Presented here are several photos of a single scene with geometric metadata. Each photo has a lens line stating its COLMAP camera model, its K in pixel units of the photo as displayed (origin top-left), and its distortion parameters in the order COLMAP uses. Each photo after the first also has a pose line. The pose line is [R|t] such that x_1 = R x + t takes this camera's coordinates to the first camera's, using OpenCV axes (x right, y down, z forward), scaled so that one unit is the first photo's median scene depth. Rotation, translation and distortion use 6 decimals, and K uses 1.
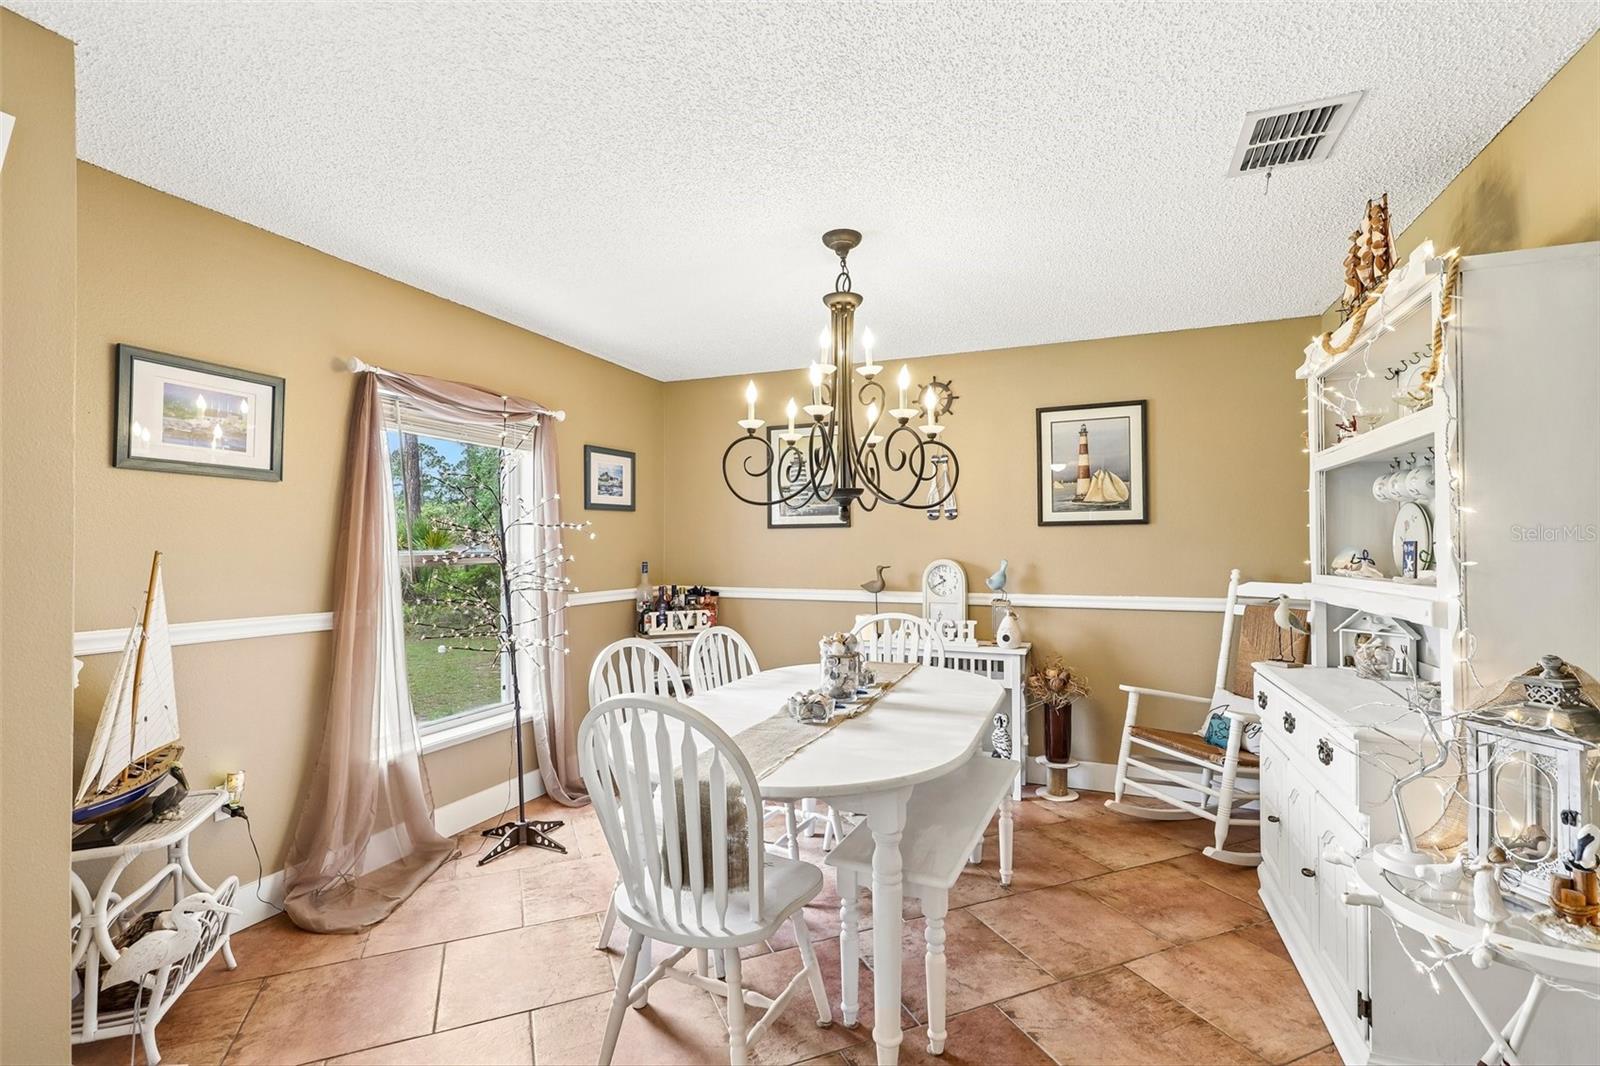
lens RADIAL K [[733.0, 0, 805.5], [0, 733.0, 536.2], [0, 0, 1]] dist [-0.000173, -0.001441]
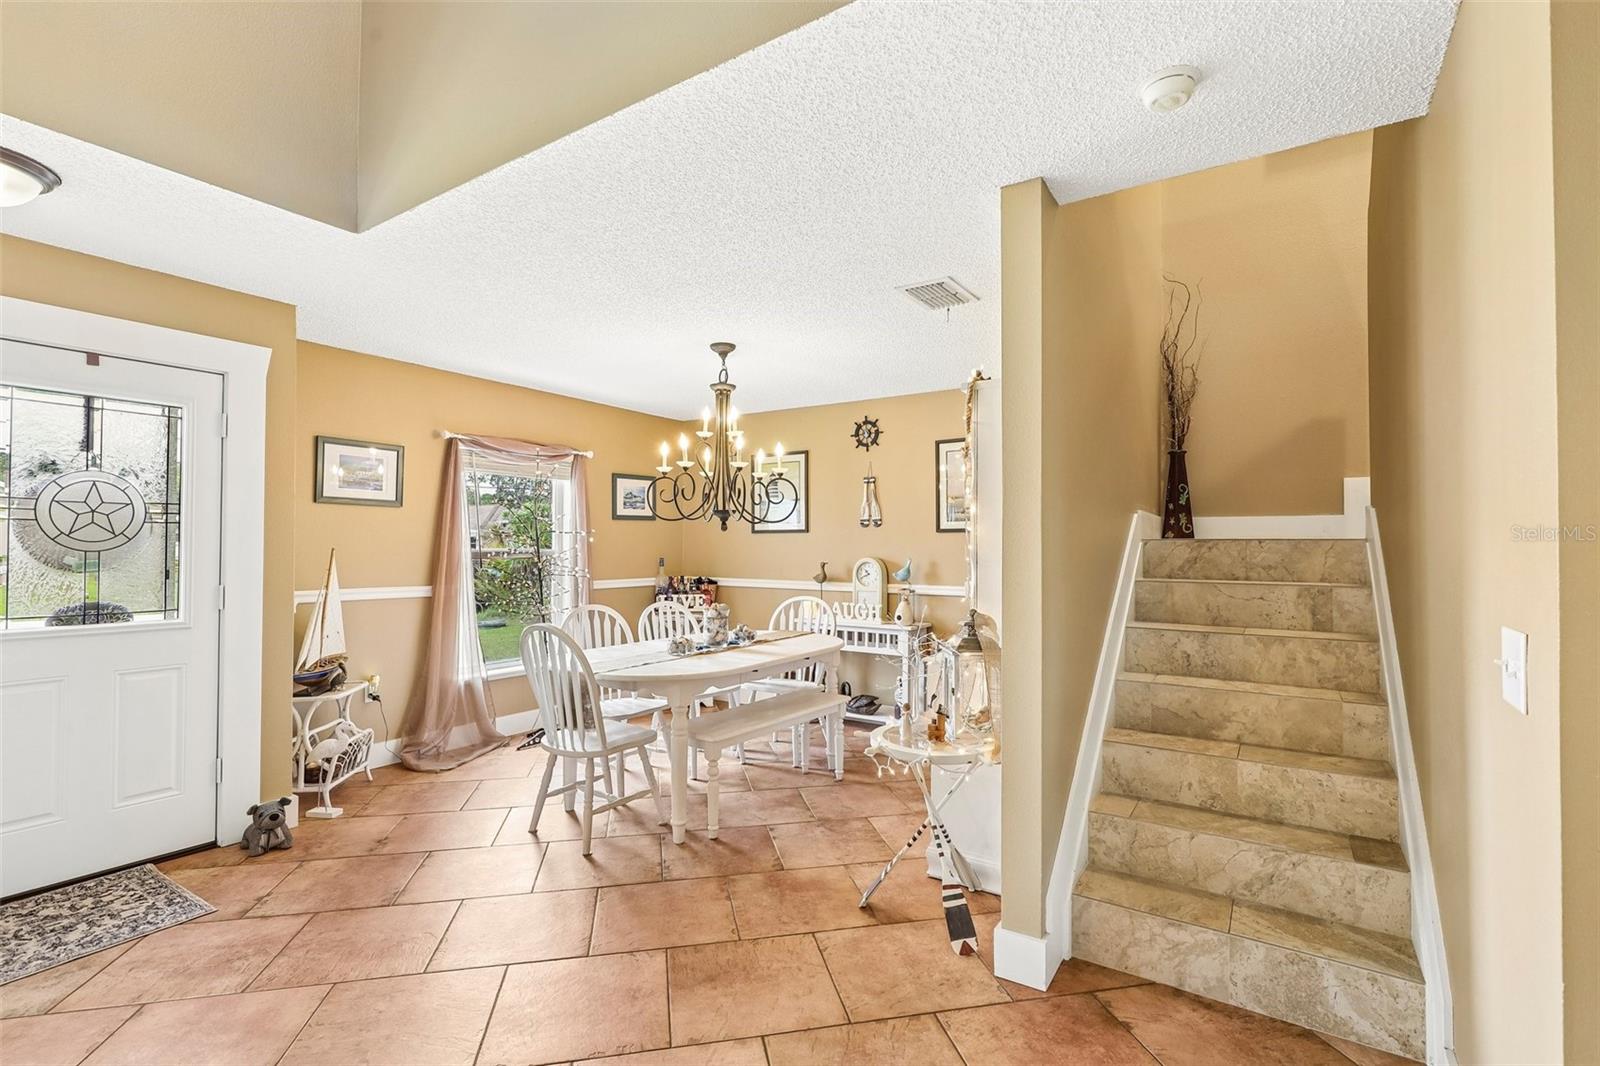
lens RADIAL K [[733.0, 0, 792.0], [0, 733.0, 533.6], [0, 0, 1]] dist [-0.000173, -0.001441]
pose [[0.980257, 0.002102, -0.197714, 0.492132], [-0.002735, 0.999992, -0.002930, -0.011129], [0.197706, 0.003413, 0.980255, -0.470085]]
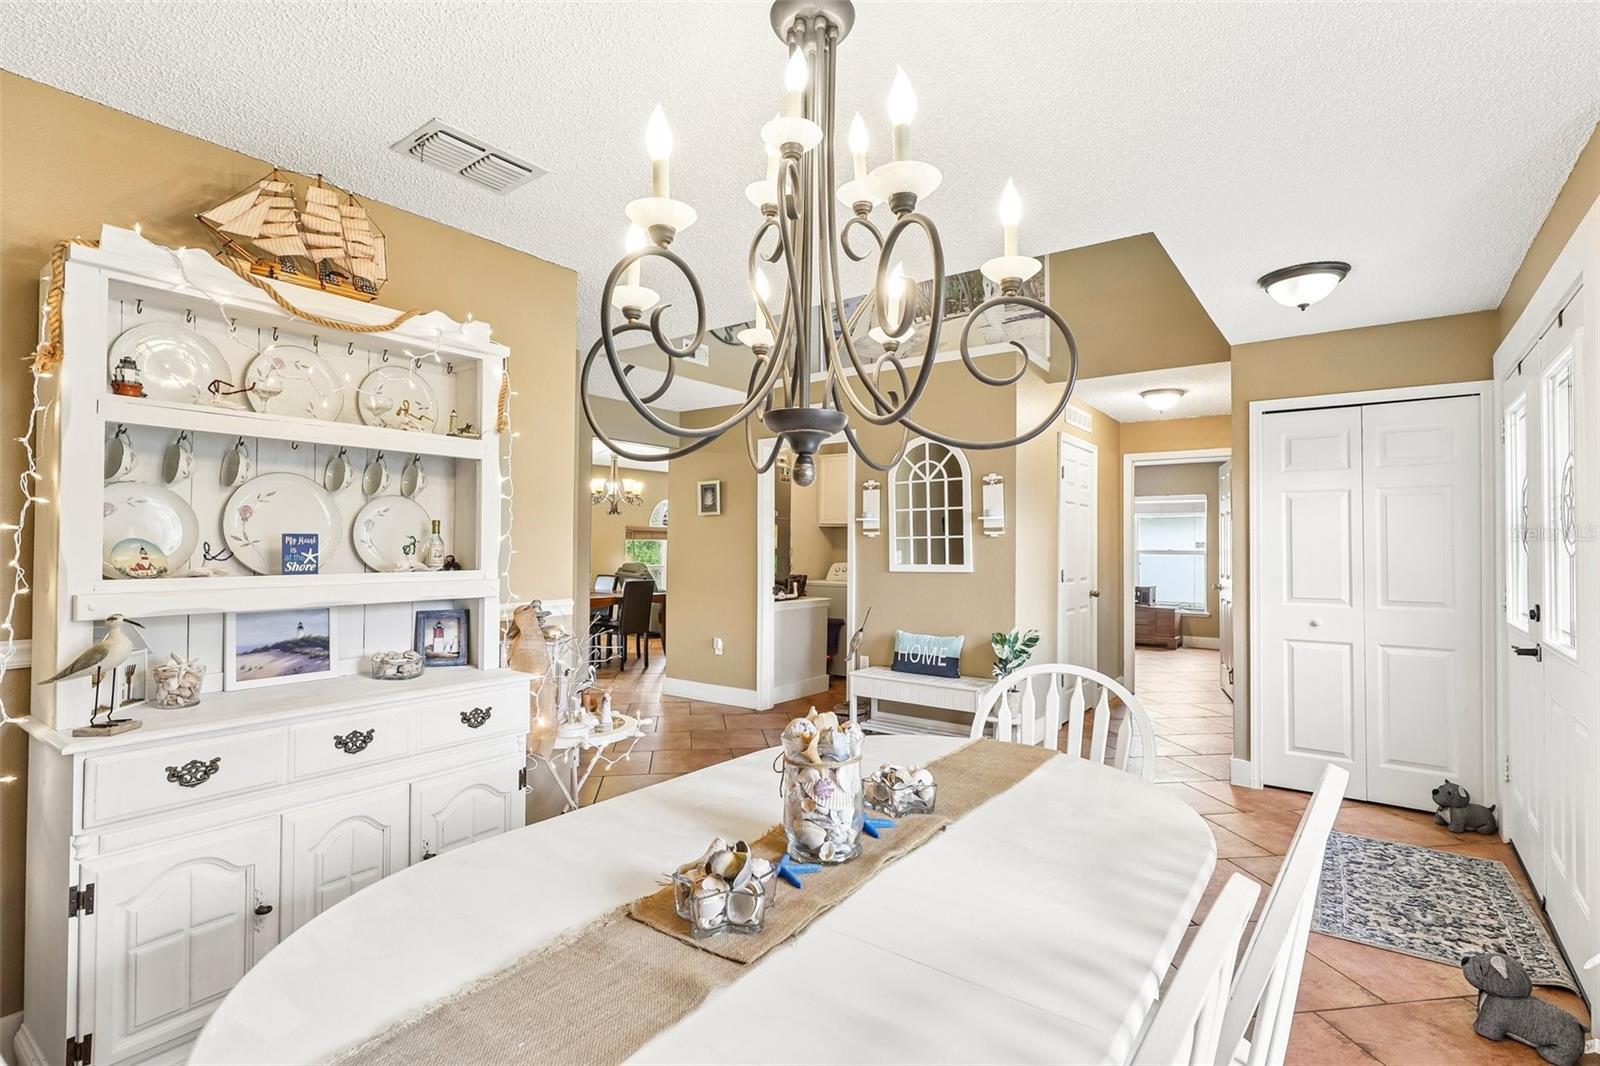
lens RADIAL K [[733.0, 0, 791.6], [0, 733.0, 535.0], [0, 0, 1]] dist [-0.000173, -0.001441]
pose [[-0.969043, -0.000117, 0.246890, -0.047884], [-0.007588, 0.999542, -0.029308, 0.021800], [-0.246774, -0.030274, -0.968600, 1.421525]]
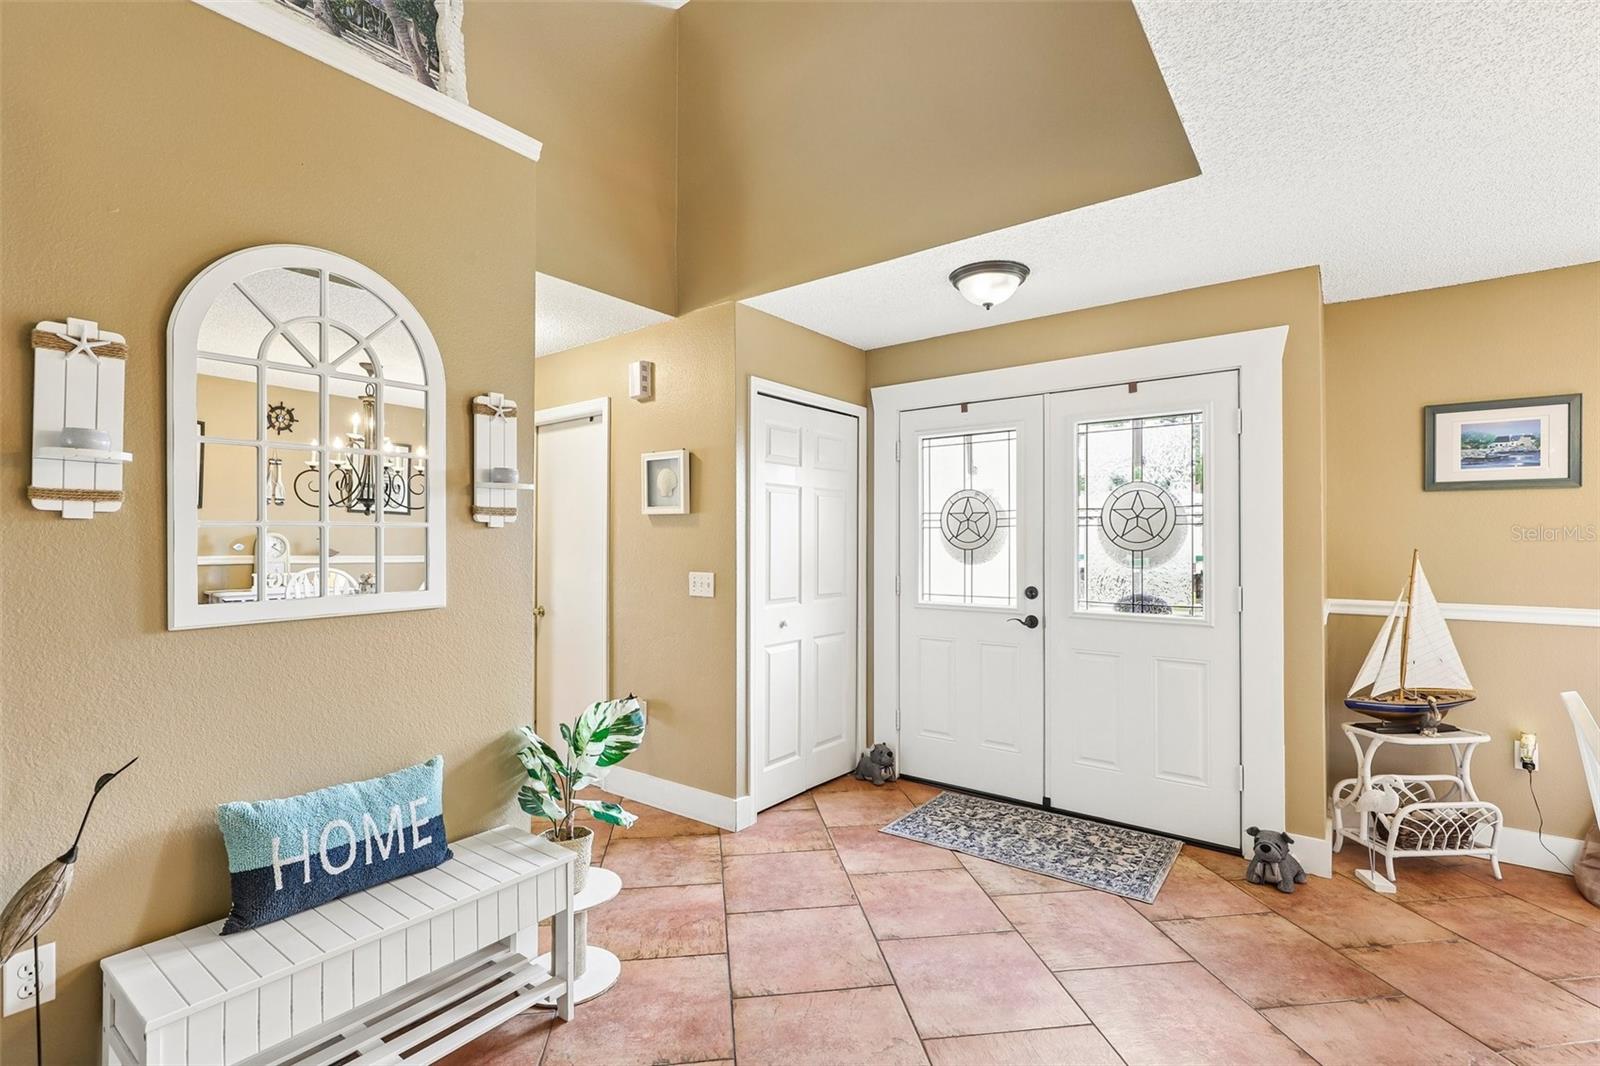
lens RADIAL K [[733.0, 0, 805.1], [0, 733.0, 533.4], [0, 0, 1]] dist [-0.000173, -0.001441]
pose [[-0.254545, -0.009904, -0.967010, 0.637508], [0.013695, 0.999810, -0.013845, -0.005594], [0.966964, -0.016767, -0.254361, 0.144104]]
